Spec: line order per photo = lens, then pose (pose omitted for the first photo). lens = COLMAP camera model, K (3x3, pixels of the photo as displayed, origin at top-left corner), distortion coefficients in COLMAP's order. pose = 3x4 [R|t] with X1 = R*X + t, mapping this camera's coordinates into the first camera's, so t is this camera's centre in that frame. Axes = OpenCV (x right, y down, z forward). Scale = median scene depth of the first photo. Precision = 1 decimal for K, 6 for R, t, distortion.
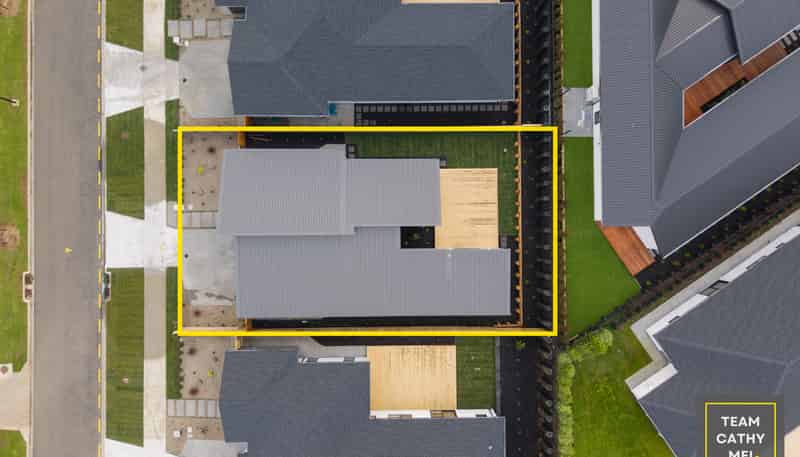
lens RADIAL K [[541.1, 0, 400.0], [0, 541.1, 228.5], [0, 0, 1]] dist [0.044717, -0.051078]
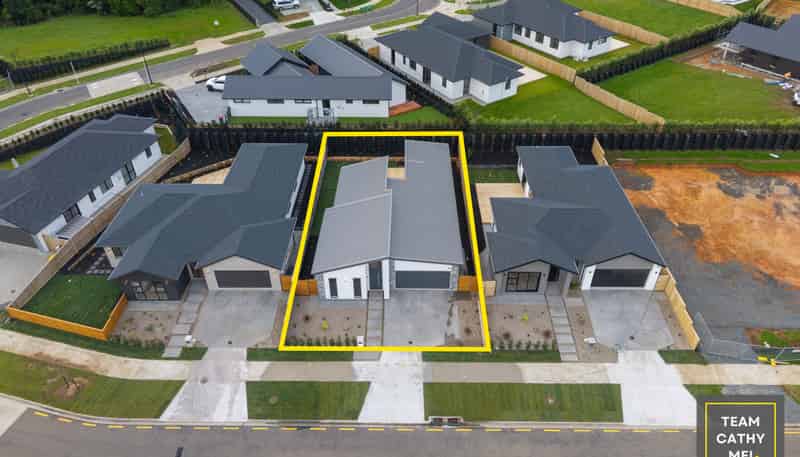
lens RADIAL K [[546.0, 0, 399.7], [0, 546.0, 190.4], [0, 0, 1]] dist [0.047918, -0.054581]
pose [[0.017029, -0.572199, 0.819938, -1.043443], [0.999811, 0.017444, -0.008591, 0.034811], [-0.009387, 0.819929, 0.572388, 0.213227]]
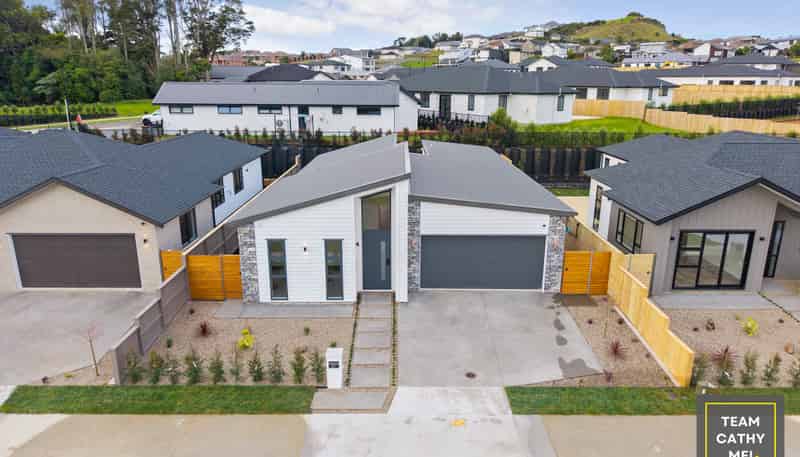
lens RADIAL K [[538.3, 0, 400.0], [0, 538.3, 228.5], [0, 0, 1]] dist [0.008819, -0.001827]
pose [[0.005046, -0.272557, 0.962126, -0.709990], [0.999839, 0.017957, -0.000157, 0.001861], [-0.017234, 0.961972, 0.272604, 0.810552]]
